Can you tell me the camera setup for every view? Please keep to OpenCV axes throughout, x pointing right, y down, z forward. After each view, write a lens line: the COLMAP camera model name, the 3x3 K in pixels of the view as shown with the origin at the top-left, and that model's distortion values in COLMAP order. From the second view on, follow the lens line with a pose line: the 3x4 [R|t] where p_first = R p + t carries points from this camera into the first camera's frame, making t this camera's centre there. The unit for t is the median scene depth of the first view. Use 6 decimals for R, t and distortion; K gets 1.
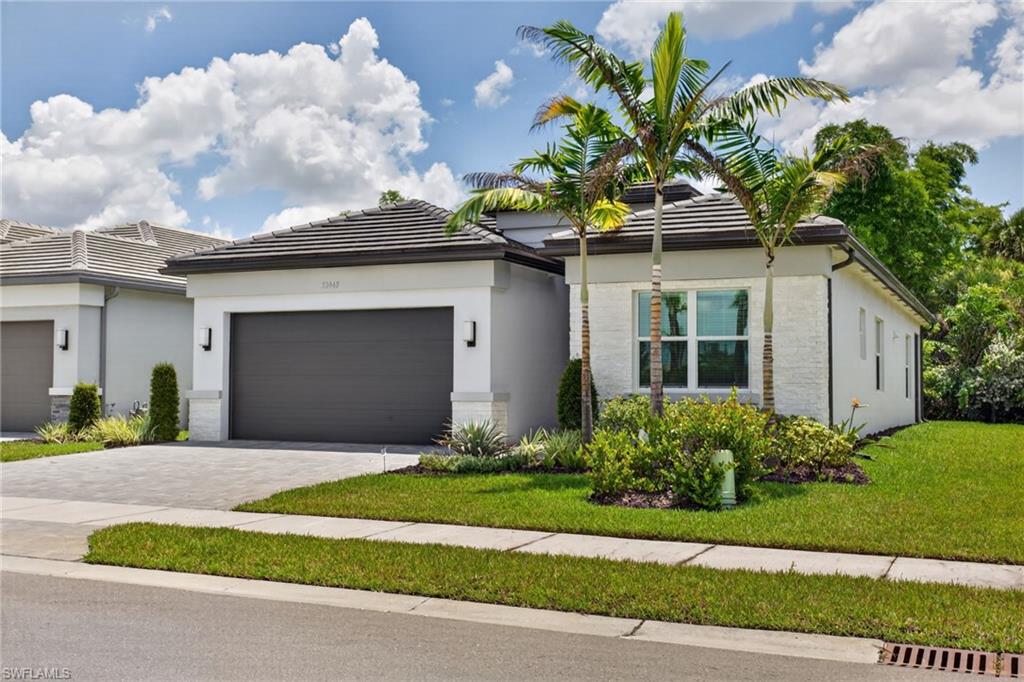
lens RADIAL K [[1132.2, 0, 511.6], [0, 1132.2, 344.1], [0, 0, 1]] dist [-0.008504, 0.000000]
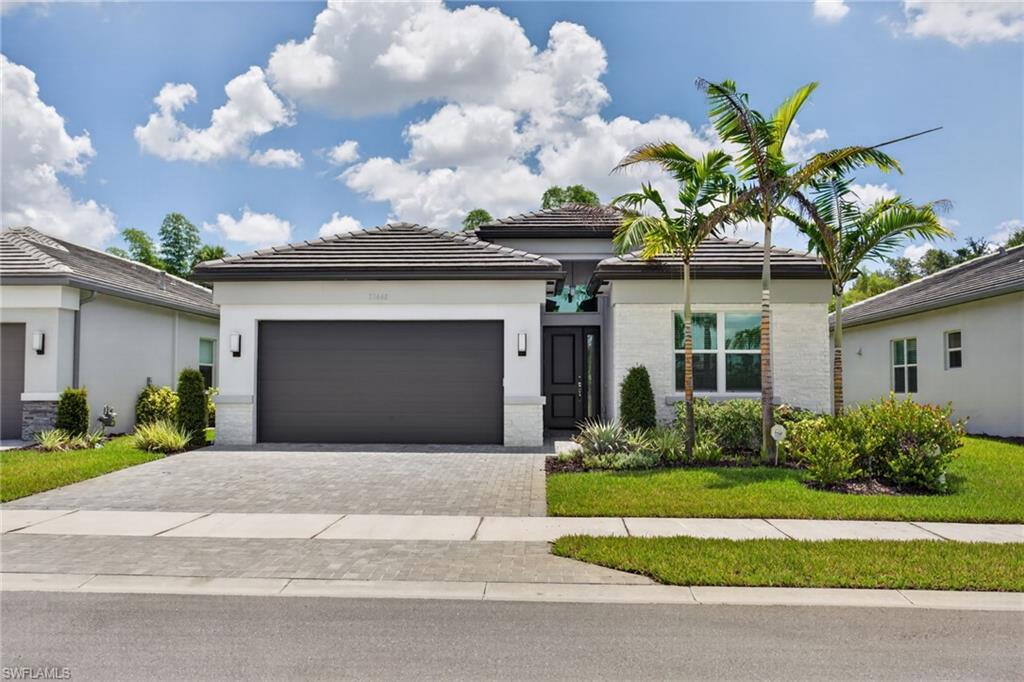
lens RADIAL K [[888.8, 0, 511.4], [0, 888.8, 338.0], [0, 0, 1]] dist [-0.005038, 0.009759]
pose [[0.928918, 0.019926, 0.369749, -0.395639], [-0.012504, 0.999670, -0.022461, 0.004642], [-0.370075, 0.016241, 0.928860, 0.188913]]
